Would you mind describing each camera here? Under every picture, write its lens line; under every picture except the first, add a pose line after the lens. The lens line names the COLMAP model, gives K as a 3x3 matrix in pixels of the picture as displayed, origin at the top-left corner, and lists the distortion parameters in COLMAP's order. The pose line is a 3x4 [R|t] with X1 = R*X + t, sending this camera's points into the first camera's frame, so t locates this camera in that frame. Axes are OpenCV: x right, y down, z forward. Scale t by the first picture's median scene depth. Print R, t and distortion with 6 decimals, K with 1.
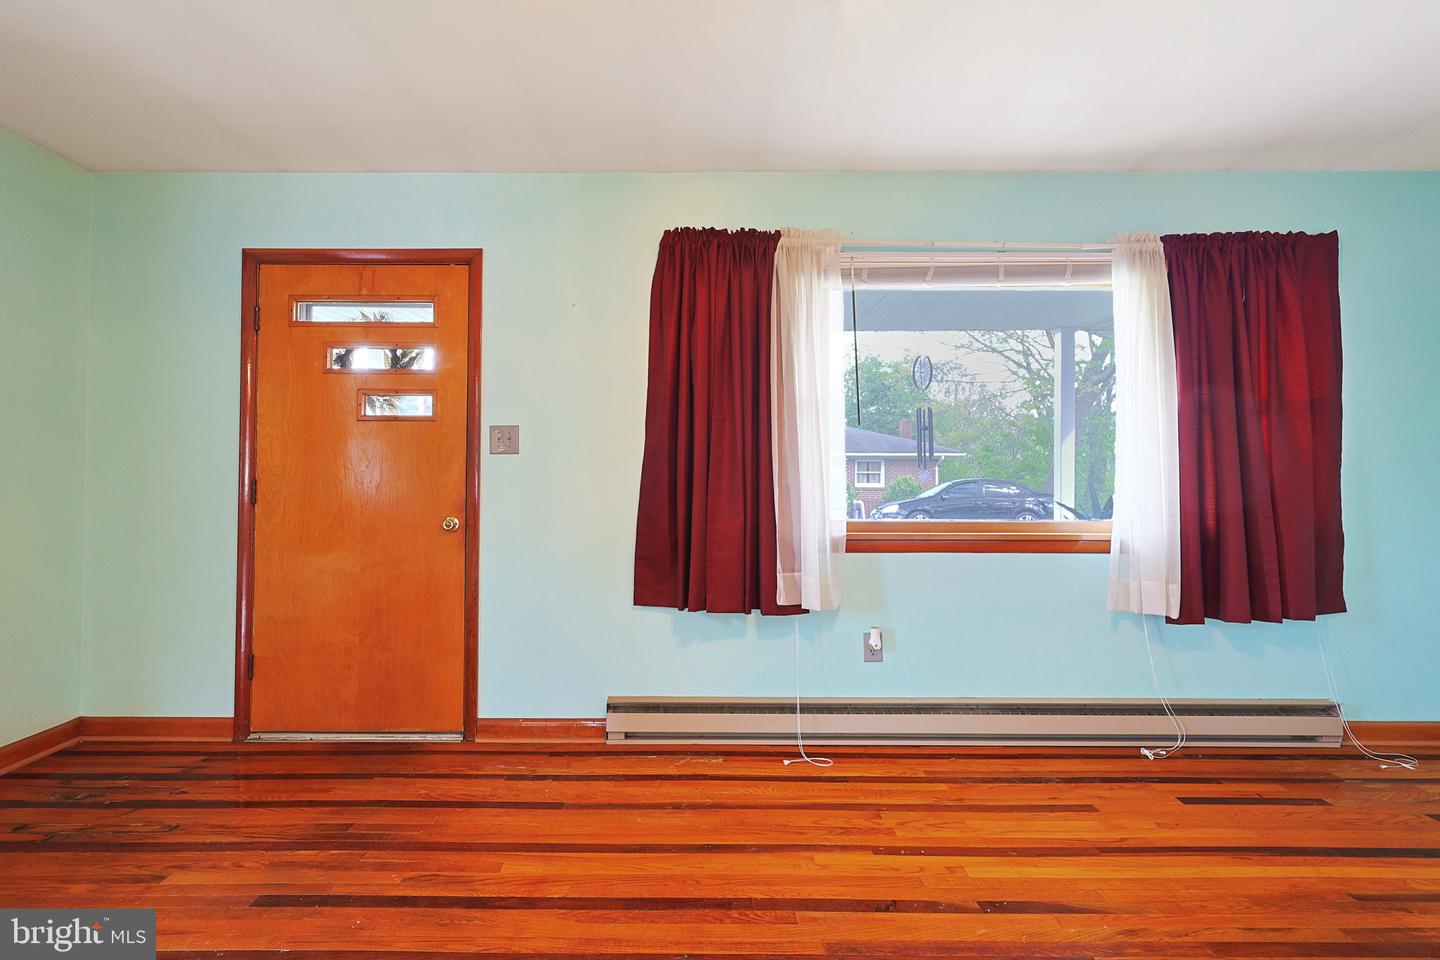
lens RADIAL K [[734.9, 0, 694.8], [0, 734.9, 460.1], [0, 0, 1]] dist [0.002082, 0.000227]
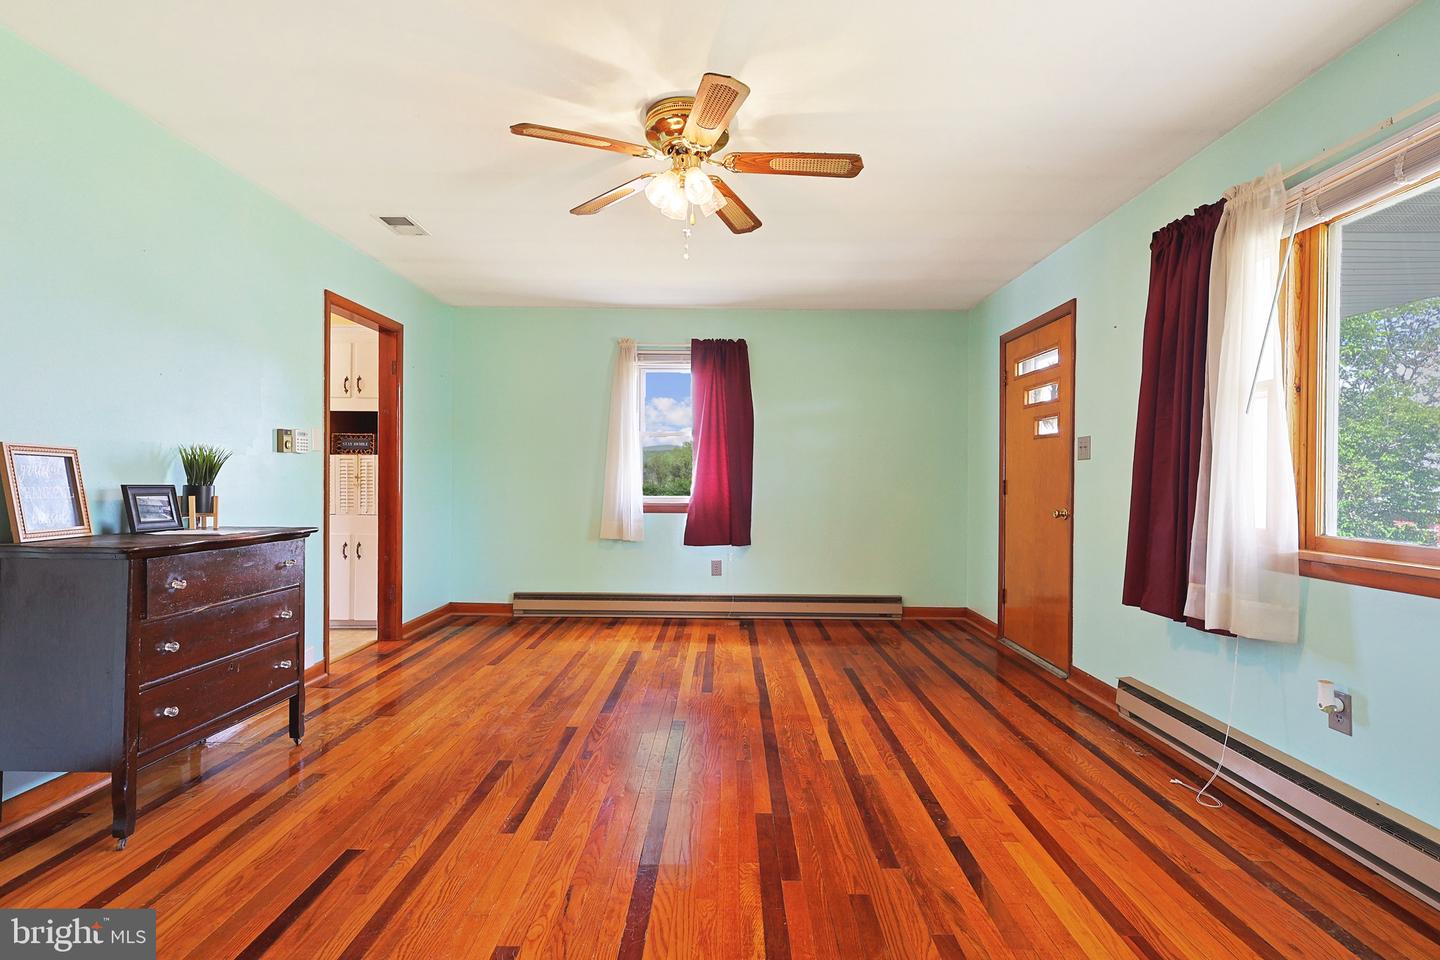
lens RADIAL K [[699.3, 0, 721.9], [0, 699.3, 483.3], [0, 0, 1]] dist [-0.003419, -0.000059]
pose [[-0.002858, 0.007421, -0.999968, 0.947262], [0.016544, 0.999836, 0.007373, 0.013499], [0.999859, -0.016523, -0.002980, 0.401597]]
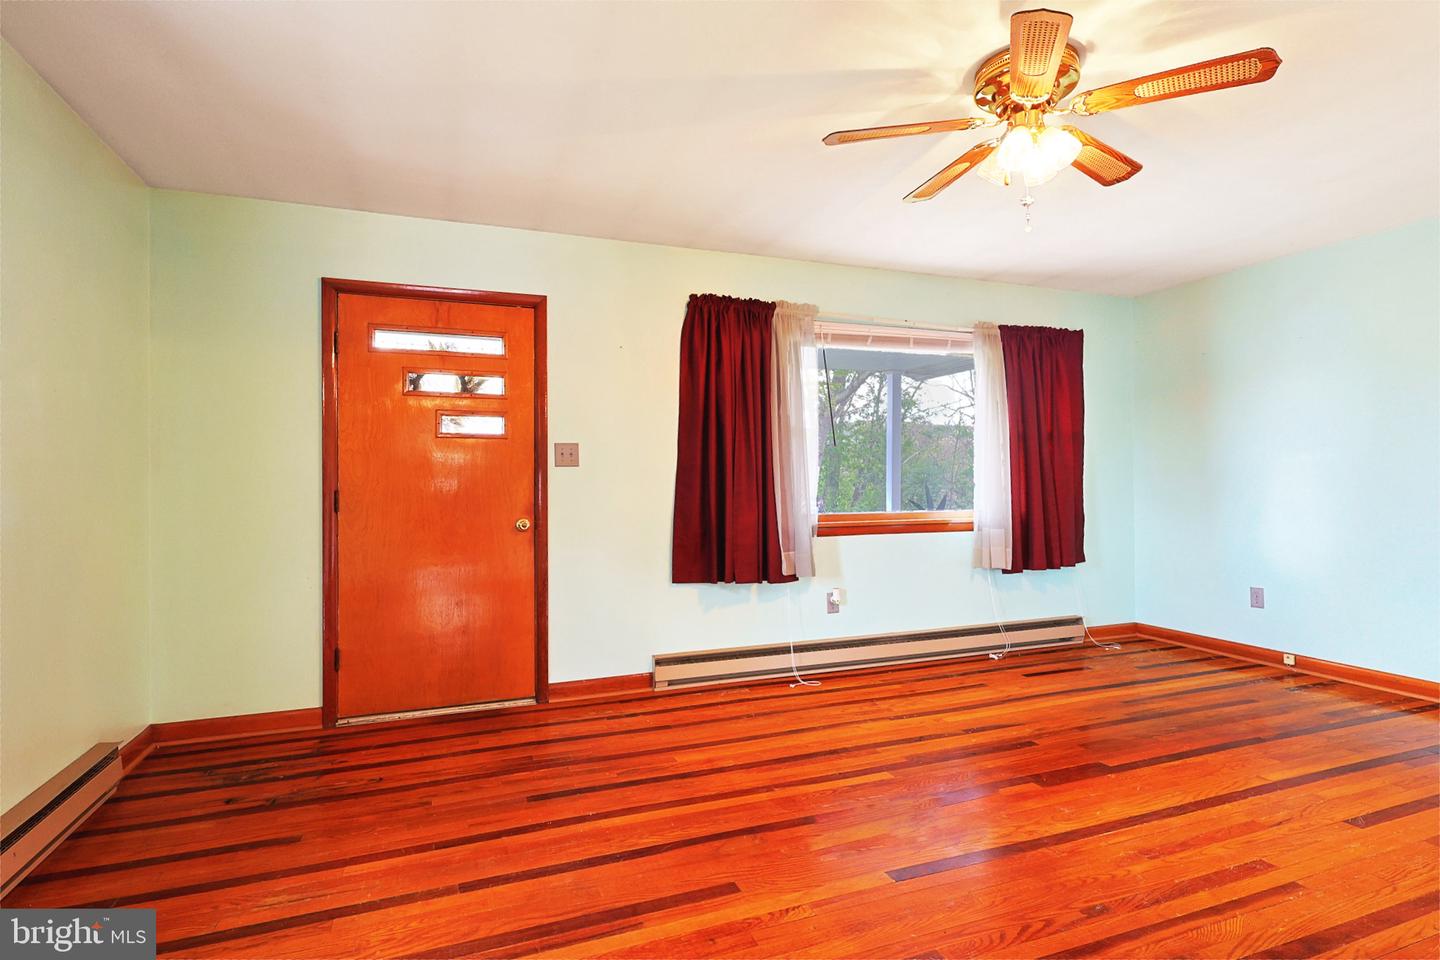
lens RADIAL K [[737.3, 0, 726.1], [0, 737.3, 479.8], [0, 0, 1]] dist [-0.000595, 0.000668]
pose [[0.931031, -0.008067, 0.364852, -0.471217], [0.001671, 0.999839, 0.017845, -0.007872], [-0.364937, -0.016004, 0.930894, -0.242694]]
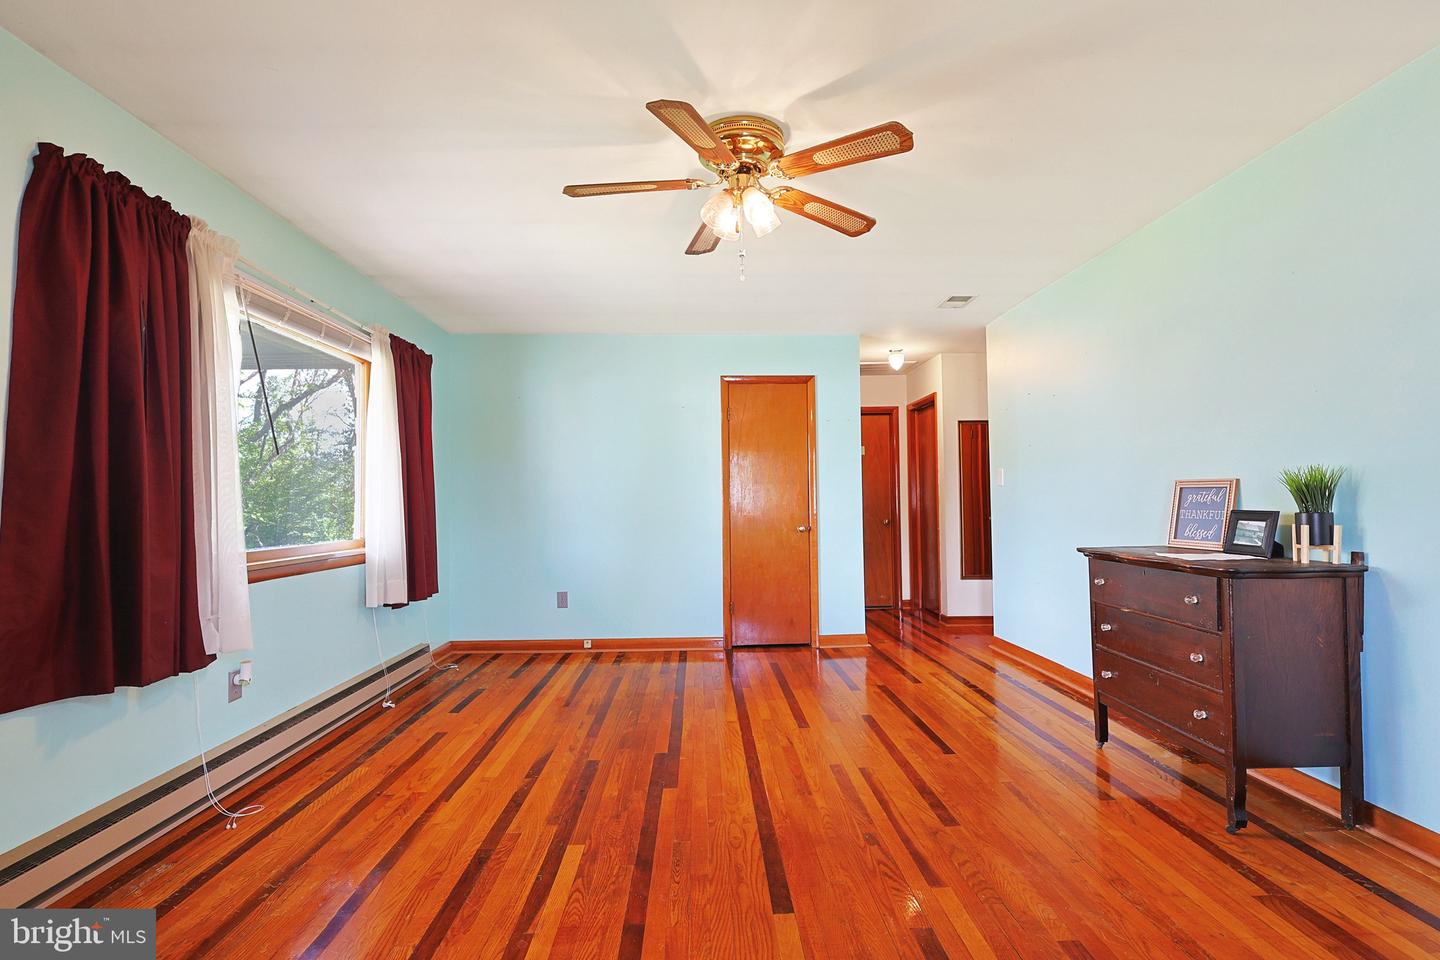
lens RADIAL K [[699.3, 0, 721.9], [0, 699.3, 483.3], [0, 0, 1]] dist [-0.003419, -0.000059]
pose [[-0.039217, 0.026909, 0.998868, -0.708453], [-0.012874, 0.999541, -0.027432, 0.008871], [-0.999148, -0.013935, -0.038853, 0.412755]]
